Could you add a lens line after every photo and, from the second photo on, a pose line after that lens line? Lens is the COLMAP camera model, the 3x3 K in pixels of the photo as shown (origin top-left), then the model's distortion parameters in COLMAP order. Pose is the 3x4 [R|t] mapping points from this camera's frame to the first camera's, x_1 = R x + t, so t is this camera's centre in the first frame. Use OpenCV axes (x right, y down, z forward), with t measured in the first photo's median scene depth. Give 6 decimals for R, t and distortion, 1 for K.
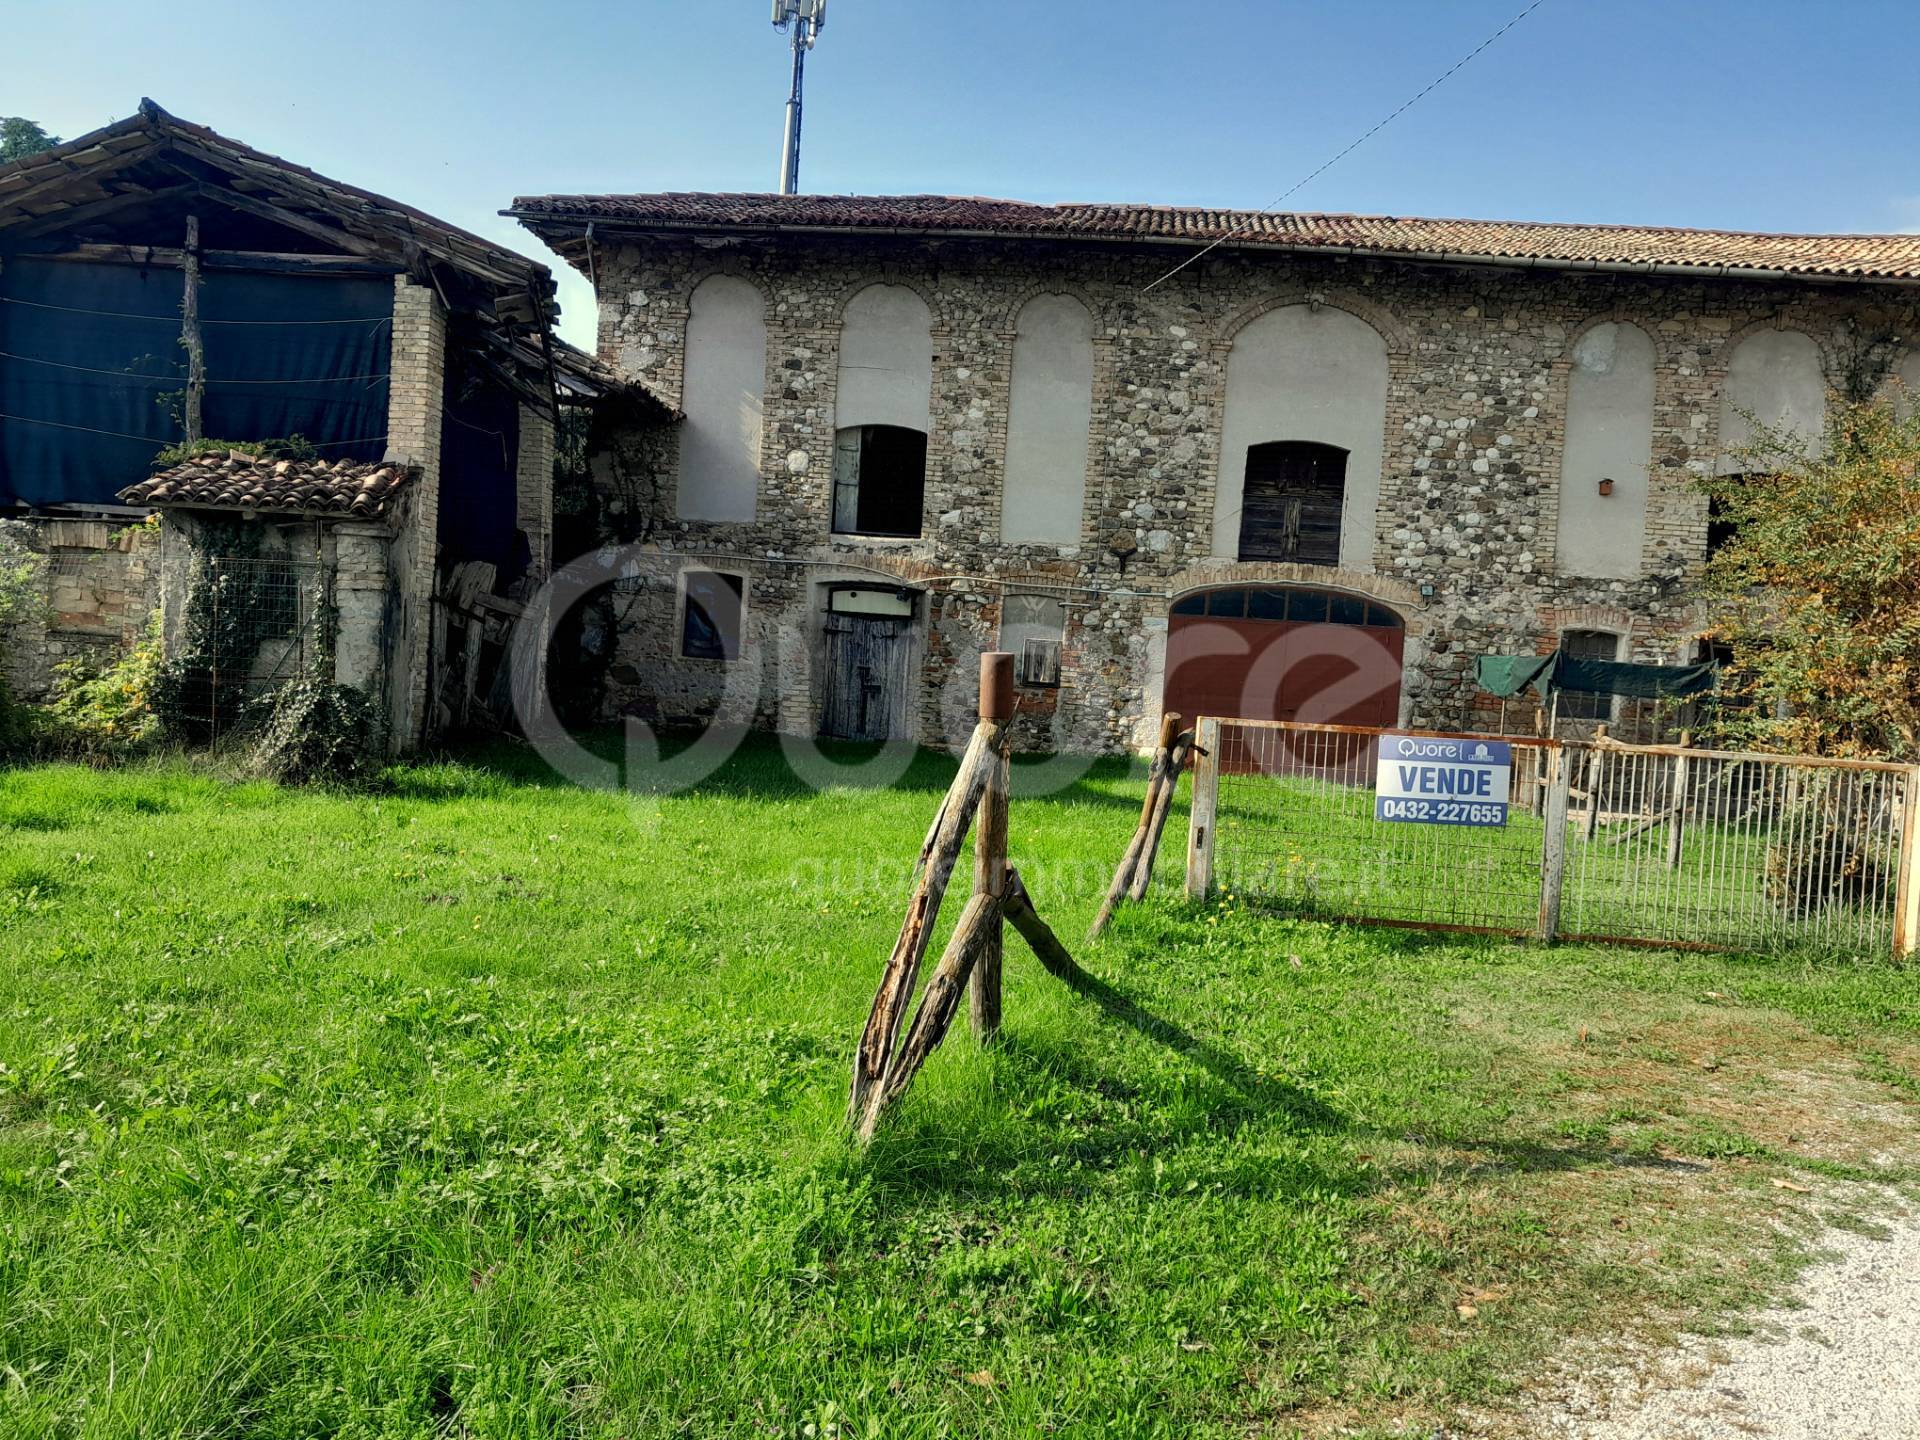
lens RADIAL K [[1302.6, 0, 935.1], [0, 1302.6, 725.7], [0, 0, 1]] dist [0.069228, -0.062442]
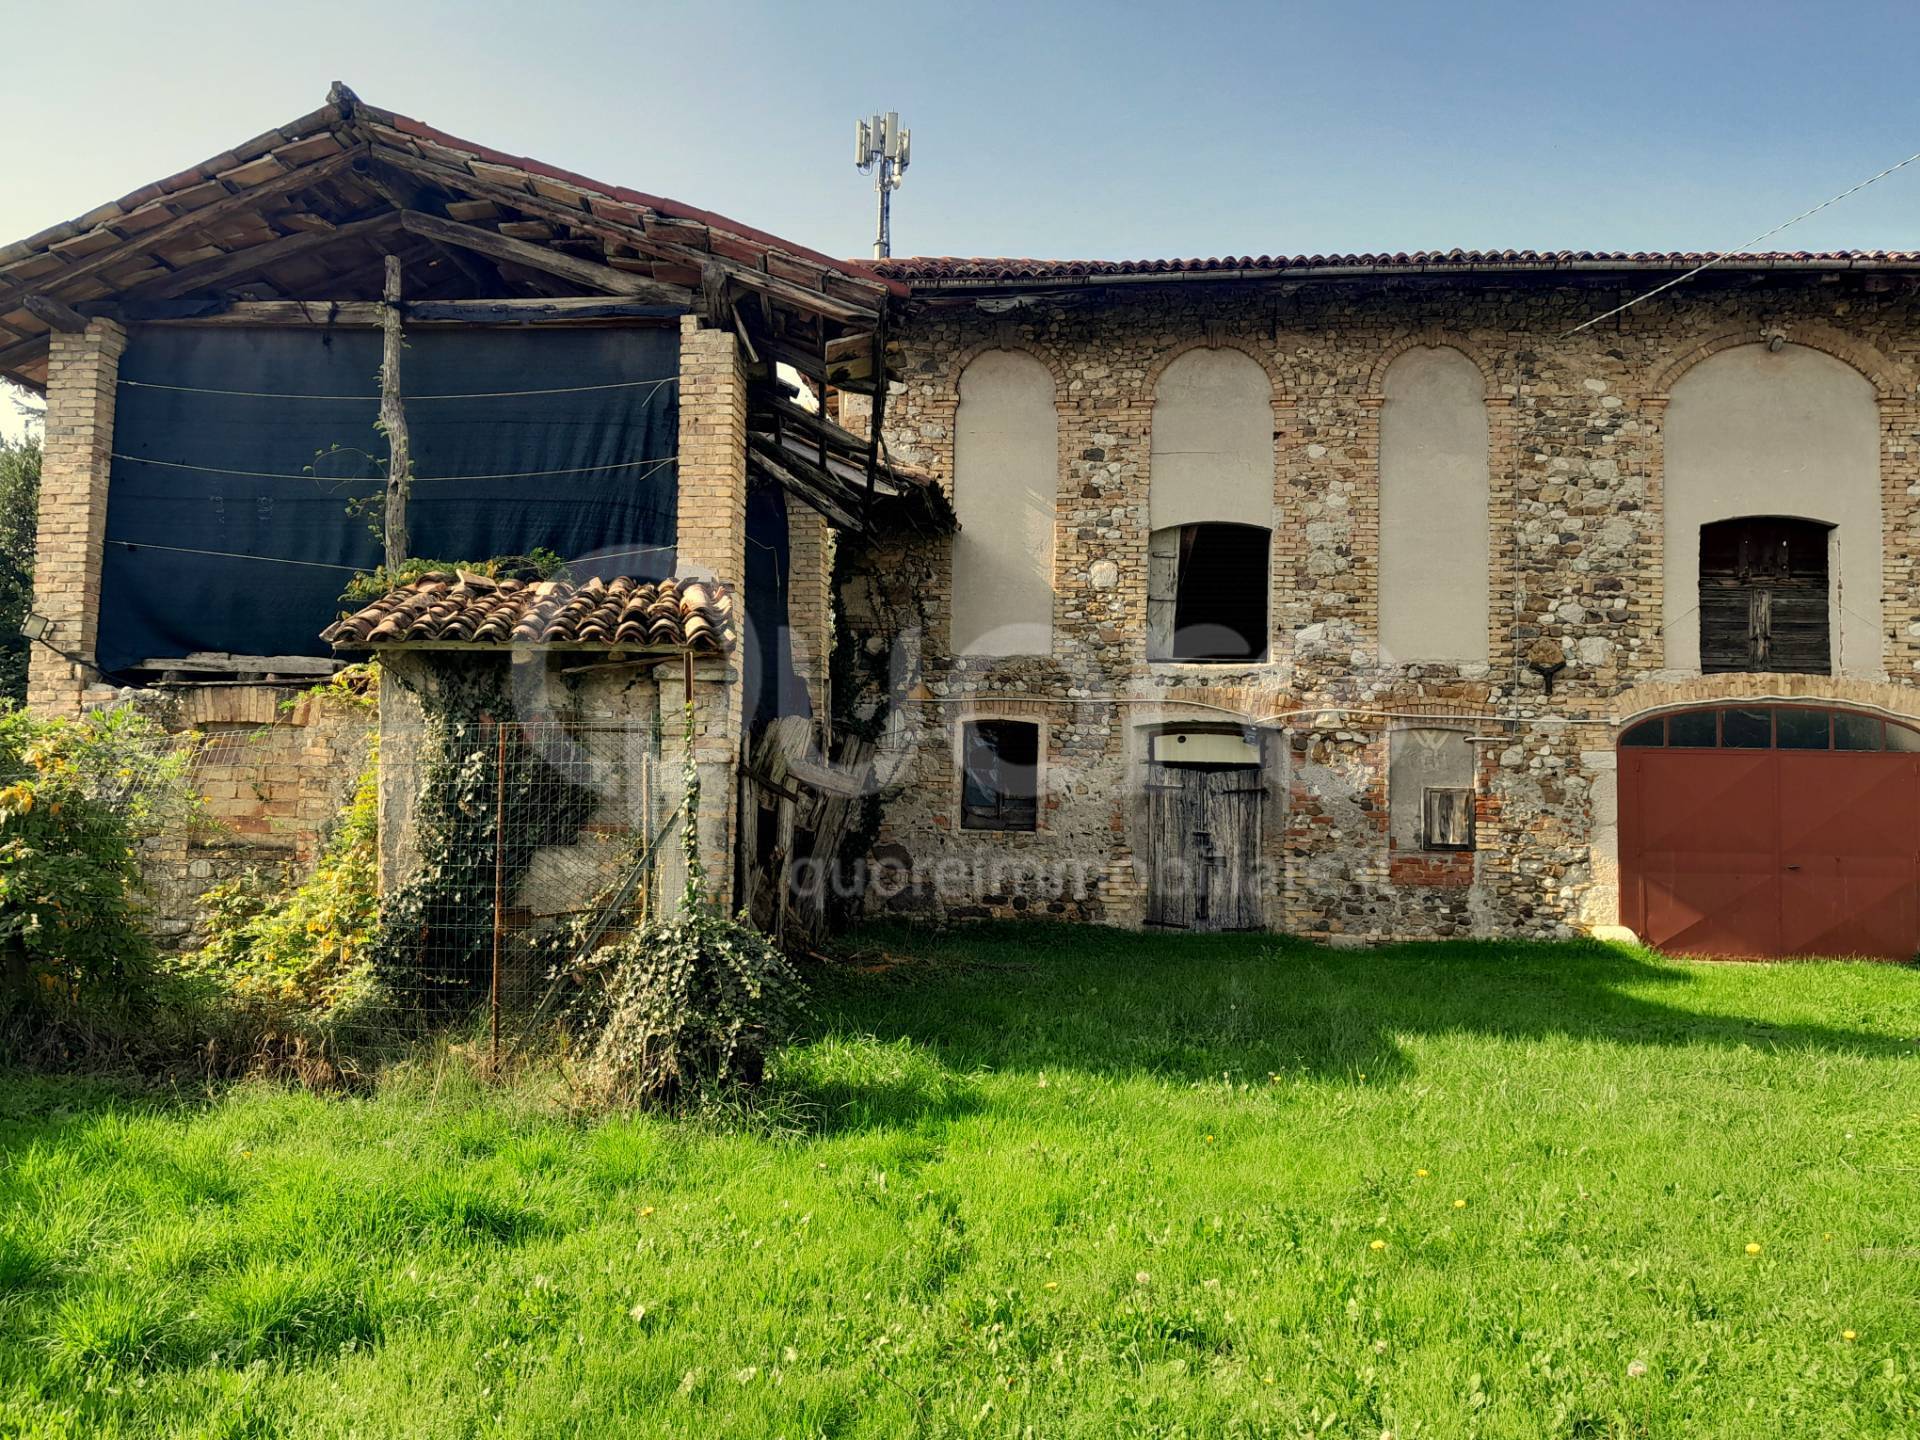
lens RADIAL K [[1307.3, 0, 957.1], [0, 1307.3, 765.7], [0, 0, 1]] dist [0.004537, 0.002822]
pose [[0.998958, -0.045108, -0.006873, -0.197694], [0.044399, 0.995678, -0.081575, -0.029339], [0.010523, 0.081185, 0.996644, 0.241338]]
